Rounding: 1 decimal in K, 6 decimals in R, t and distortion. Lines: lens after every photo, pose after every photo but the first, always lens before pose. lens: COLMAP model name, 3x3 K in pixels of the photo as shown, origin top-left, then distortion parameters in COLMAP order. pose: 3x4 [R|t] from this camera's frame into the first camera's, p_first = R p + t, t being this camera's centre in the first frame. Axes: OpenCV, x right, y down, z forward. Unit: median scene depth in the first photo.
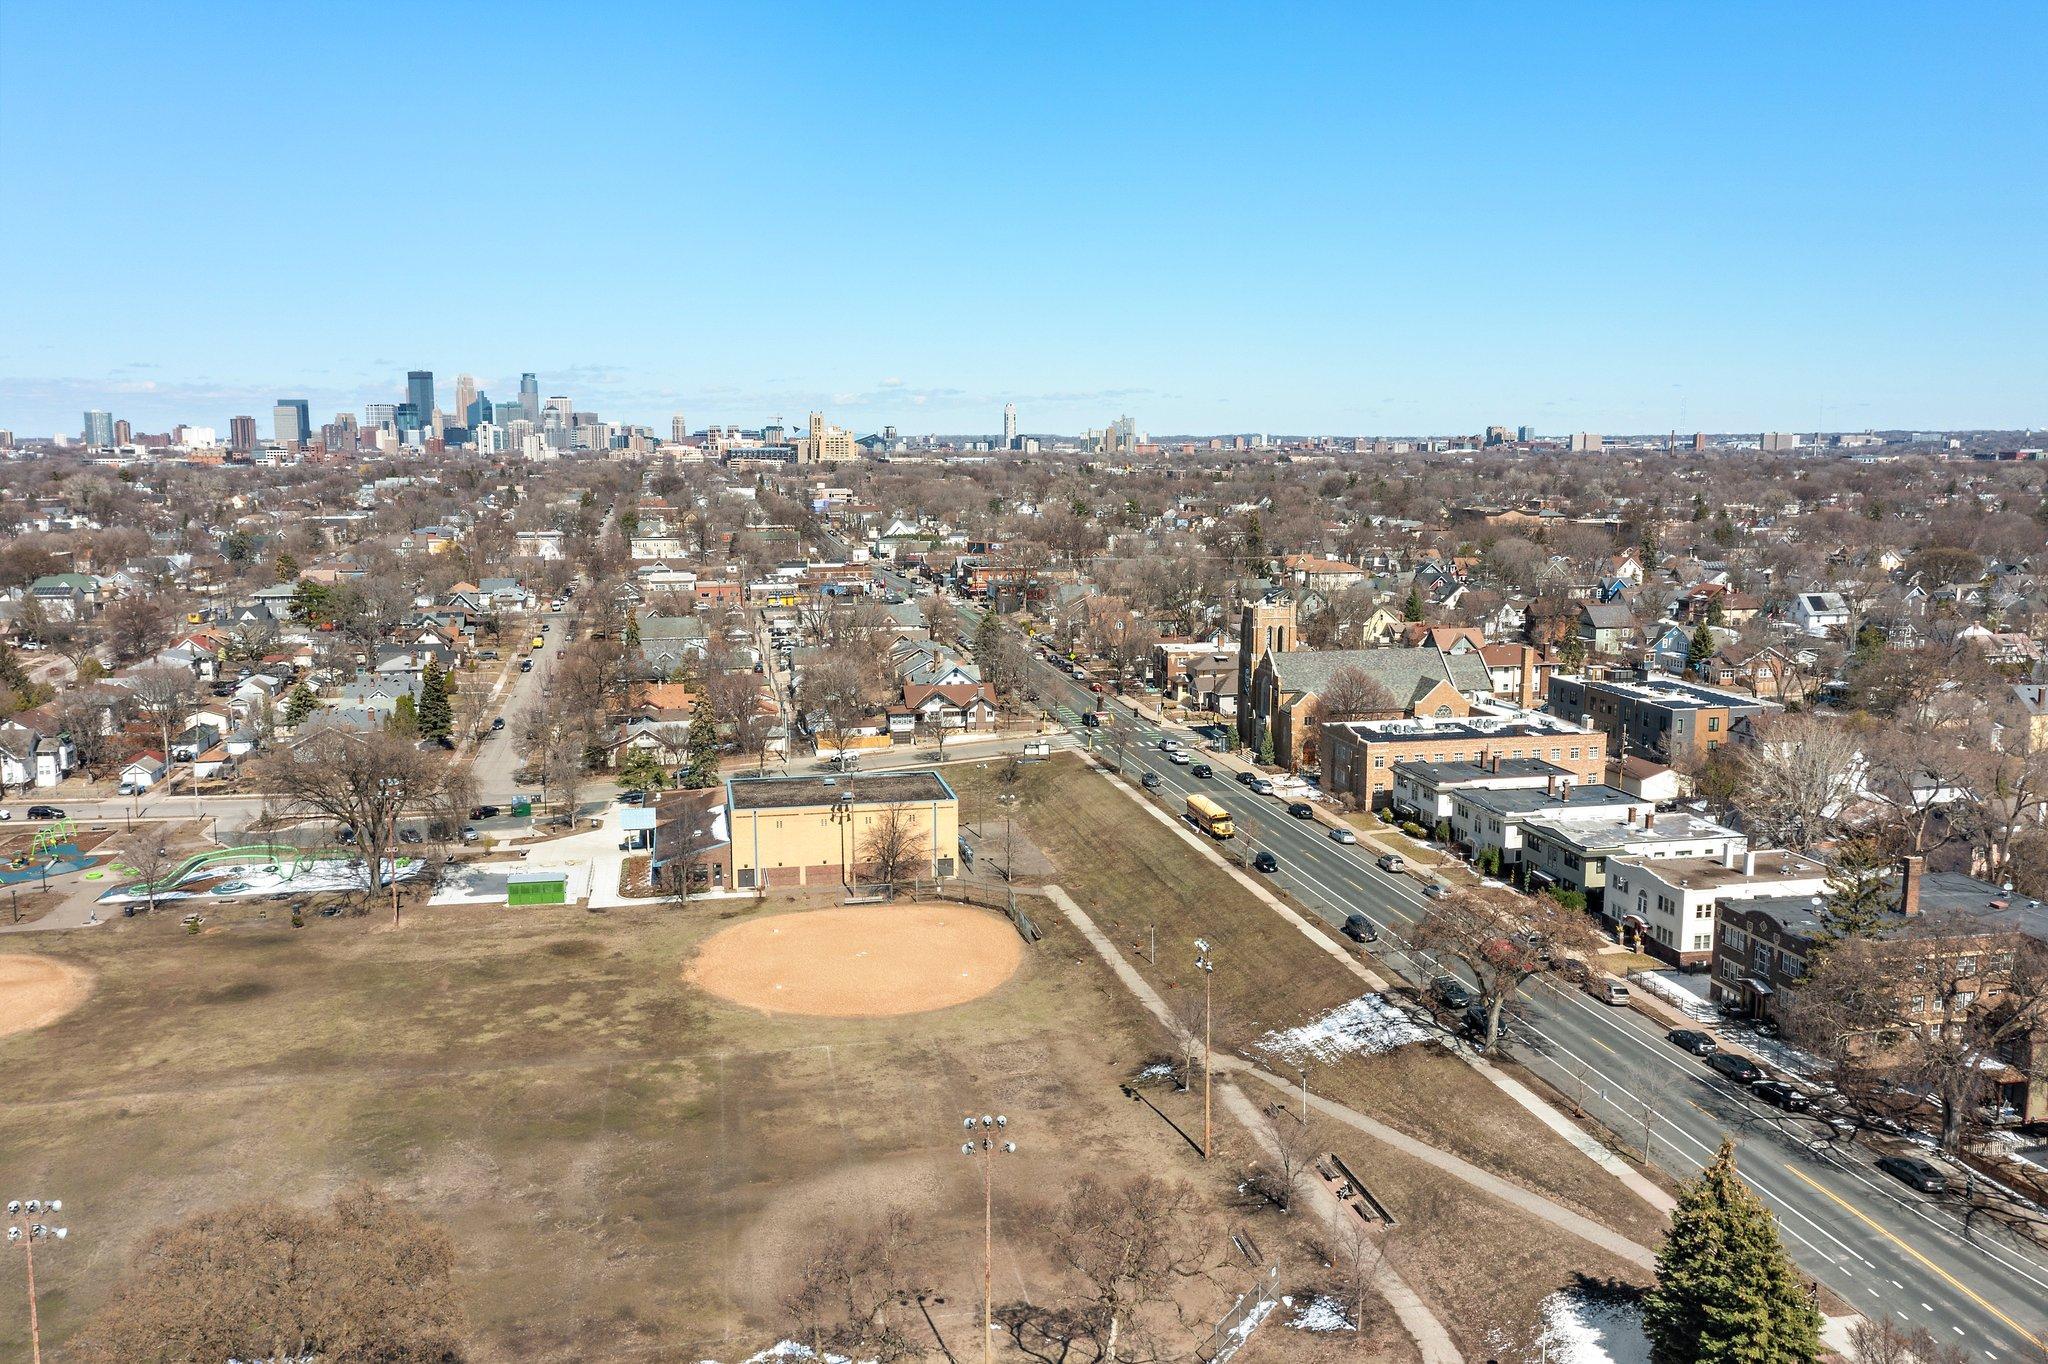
lens RADIAL K [[1641.1, 0, 1026.6], [0, 1641.1, 680.9], [0, 0, 1]] dist [-0.000200, 0.016402]
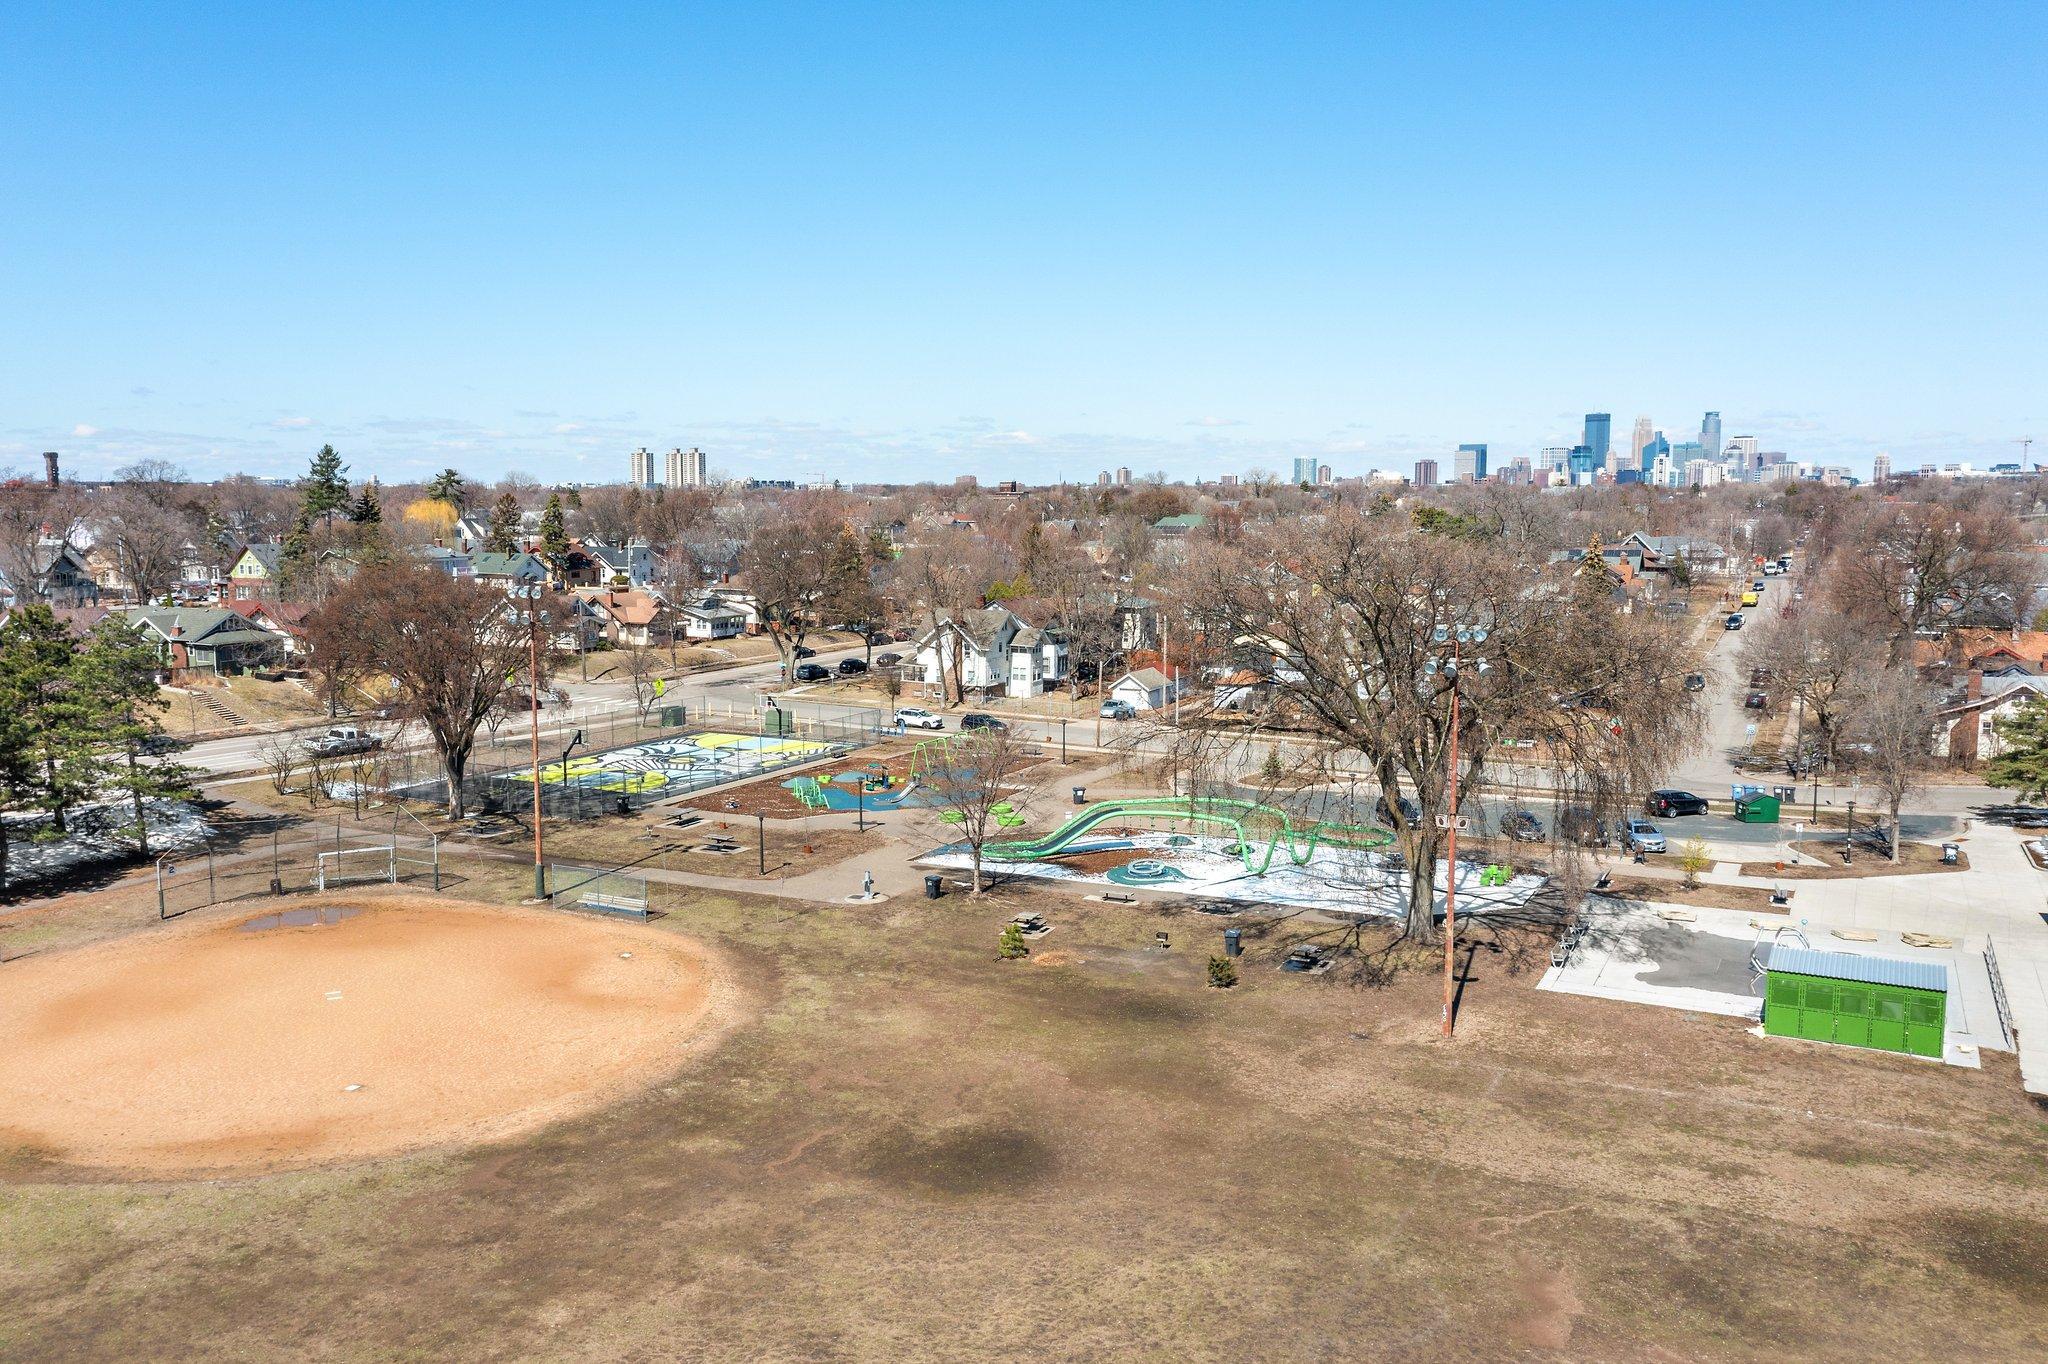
lens RADIAL K [[1641.1, 0, 1026.6], [0, 1641.1, 680.9], [0, 0, 1]] dist [-0.000200, 0.016402]
pose [[0.777739, 0.069604, -0.624722, -0.227655], [-0.089712, 0.995967, -0.000718, 0.077693], [0.622153, 0.056604, 0.780847, 0.634663]]
